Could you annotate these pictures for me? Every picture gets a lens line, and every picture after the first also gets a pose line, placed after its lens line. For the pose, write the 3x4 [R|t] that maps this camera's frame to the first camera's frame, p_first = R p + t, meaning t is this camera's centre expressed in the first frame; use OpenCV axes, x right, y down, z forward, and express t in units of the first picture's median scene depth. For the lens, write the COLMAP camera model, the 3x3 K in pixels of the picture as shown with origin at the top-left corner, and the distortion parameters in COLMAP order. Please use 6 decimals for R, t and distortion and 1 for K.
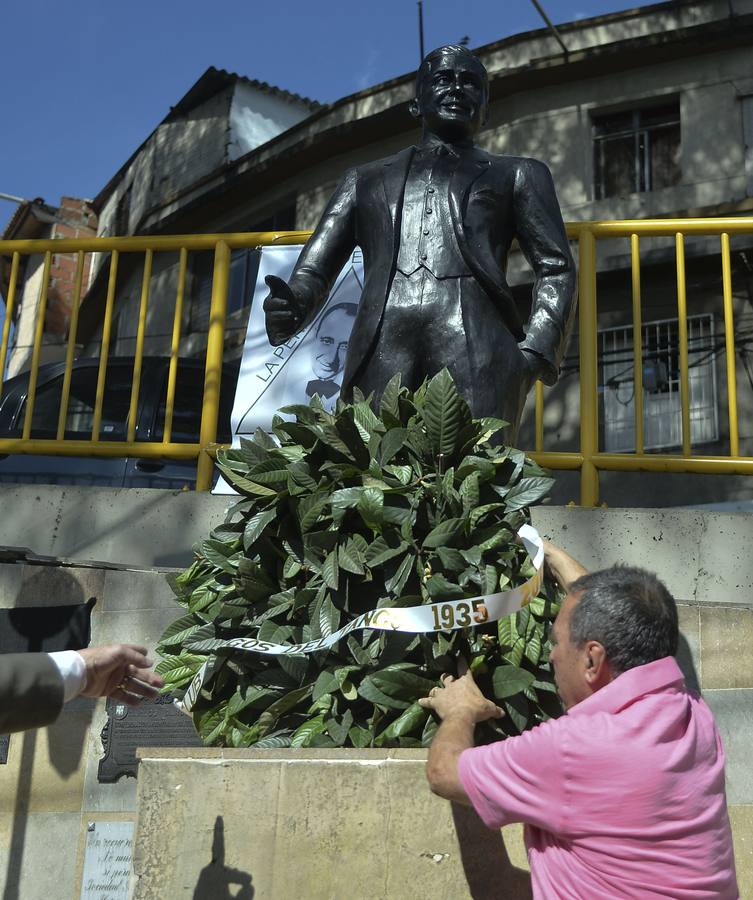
lens RADIAL K [[1581.8, 0, 418.2], [0, 1581.8, 440.4], [0, 0, 1]] dist [-0.017959, 0.000000]
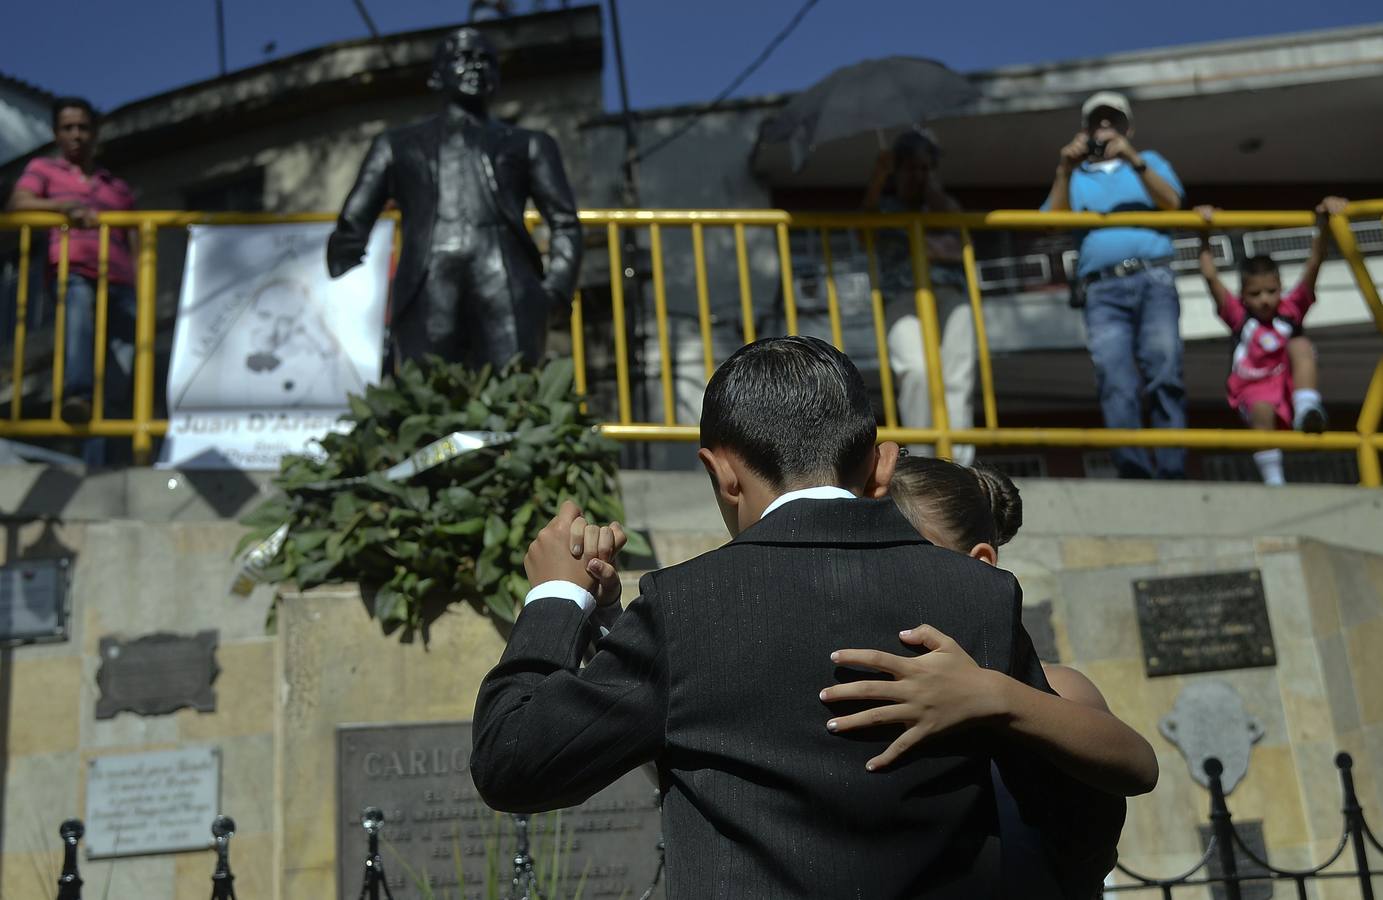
lens RADIAL K [[1832.0, 0, 728.2], [0, 1832.0, 537.7], [0, 0, 1]] dist [-0.047870, 0.000000]
pose [[0.954240, -0.008095, 0.298931, -0.214037], [0.006646, 0.999961, 0.005865, 0.121360], [-0.298967, -0.003610, 0.954257, -0.348661]]
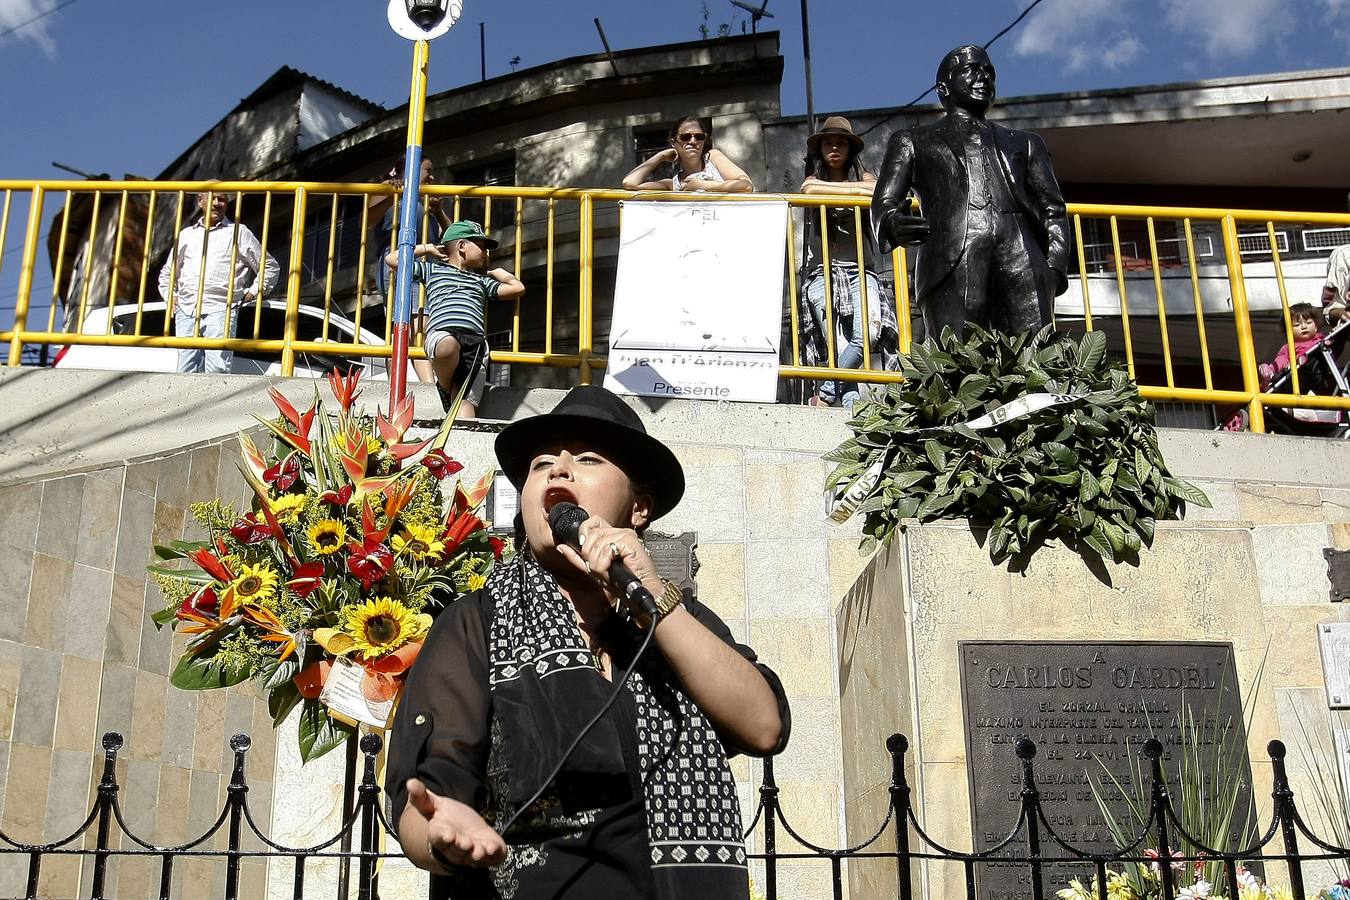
lens RADIAL K [[1374.1, 0, 597.0], [0, 1374.1, 509.2], [0, 0, 1]] dist [-0.066342, 0.000000]
pose [[0.983868, 0.028068, 0.176680, -0.534834], [-0.039177, 0.997447, 0.059705, 0.099064], [-0.174553, -0.065664, 0.982456, -0.131376]]
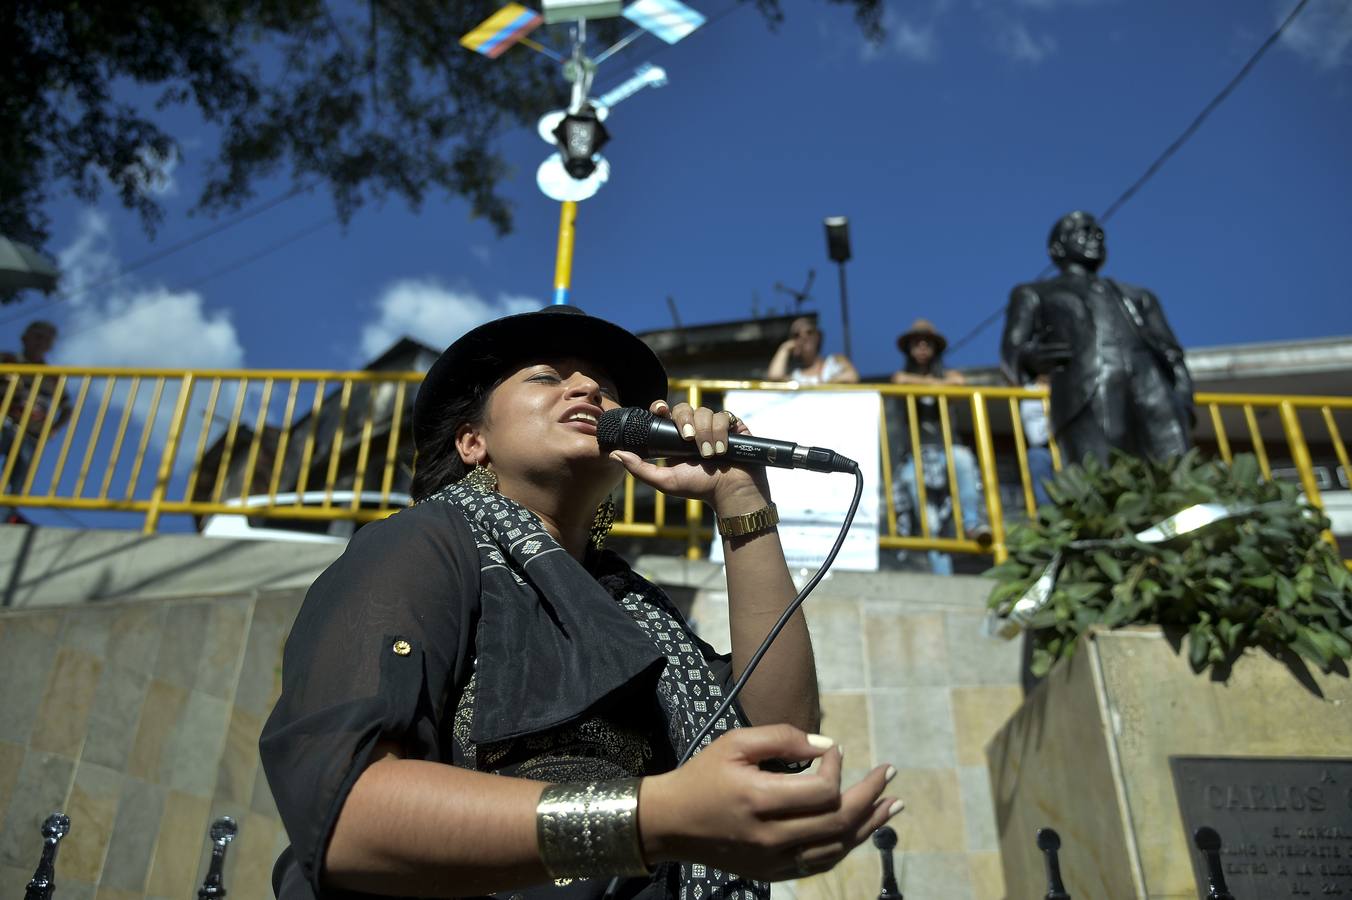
lens RADIAL K [[1152.3, 0, 677.8], [0, 1152.3, 447.5], [0, 0, 1]] dist [-0.025951, 0.016729]
pose [[0.978425, 0.085770, 0.187956, -0.574560], [-0.051085, 0.981940, -0.182163, 0.194452], [-0.200185, 0.168631, 0.965137, 0.084891]]
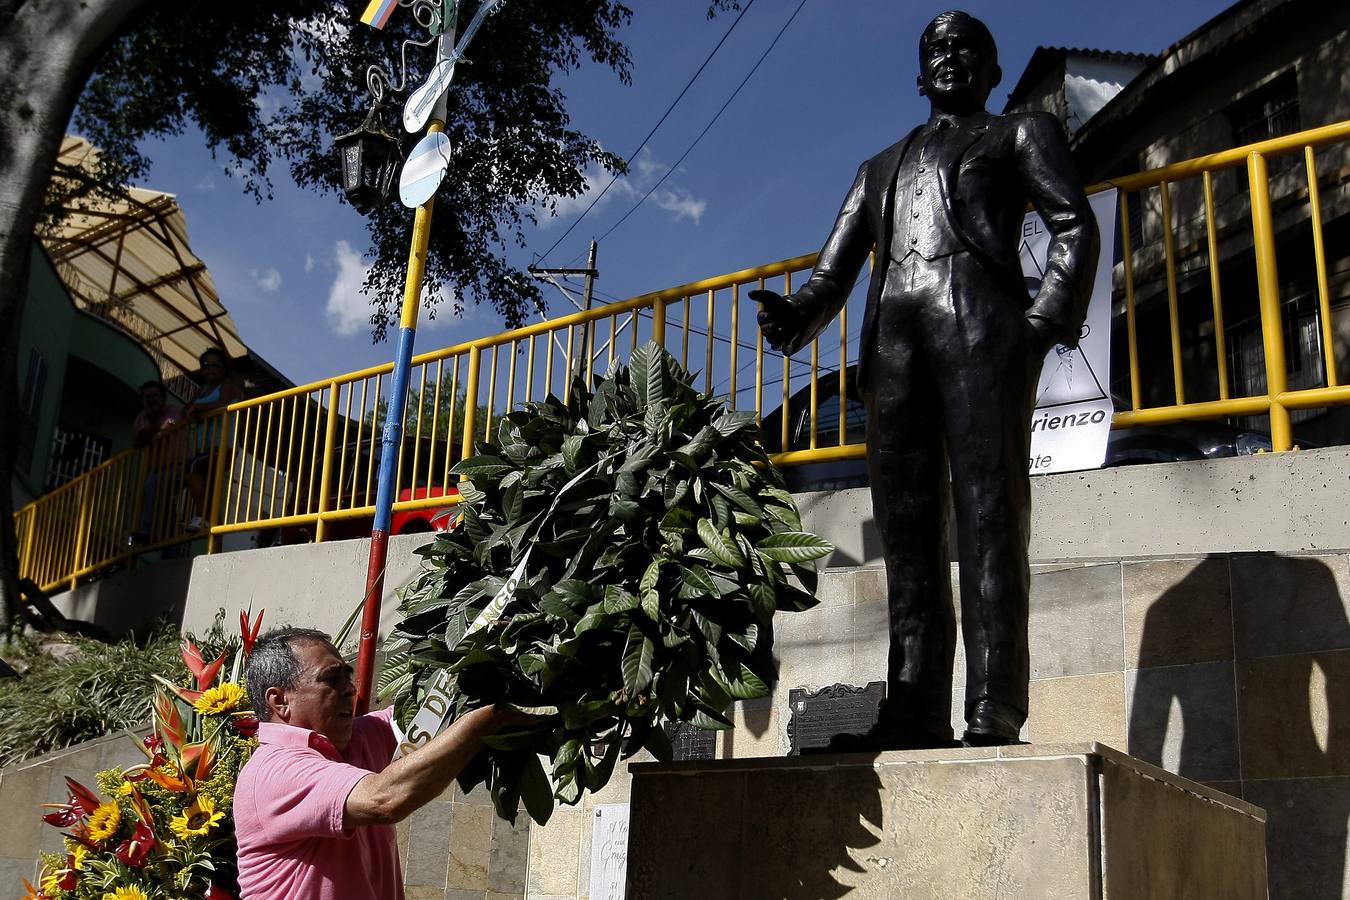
lens RADIAL K [[1486.3, 0, 660.3], [0, 1486.3, 507.1], [0, 0, 1]] dist [-0.029031, 0.000000]
pose [[0.890671, -0.121139, -0.438213, 0.242880], [0.145323, 0.989141, 0.021932, 0.003484], [0.430798, -0.083216, 0.898603, 0.096492]]
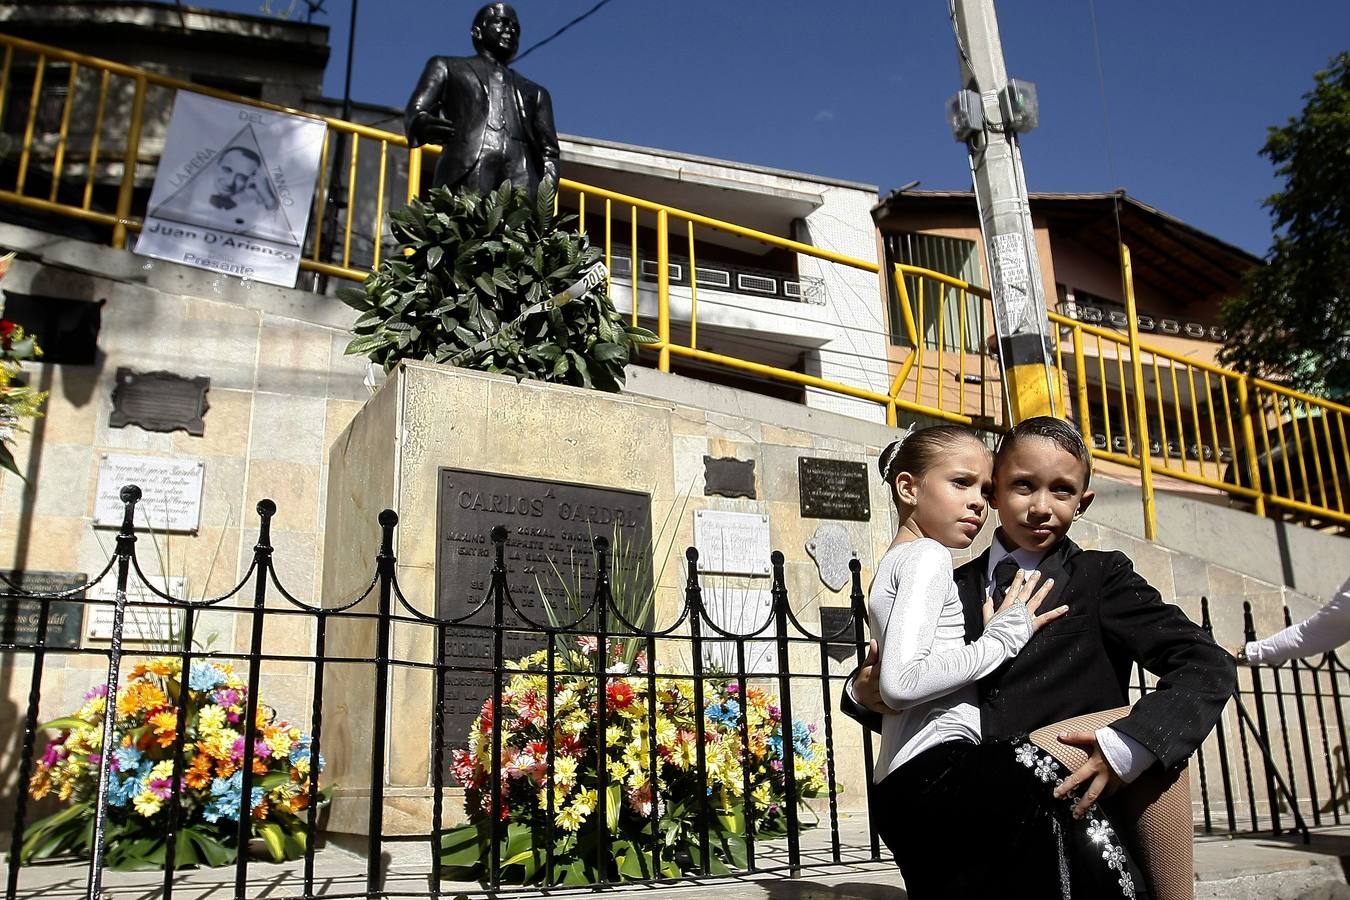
lens RADIAL K [[1066.7, 0, 645.8], [0, 1066.7, 481.0], [0, 0, 1]] dist [-0.074063, 0.014711]
pose [[0.786544, 0.122510, 0.605260, -0.506888], [-0.182671, 0.982419, 0.038533, 0.185688], [-0.589898, -0.140871, 0.795095, -0.035347]]
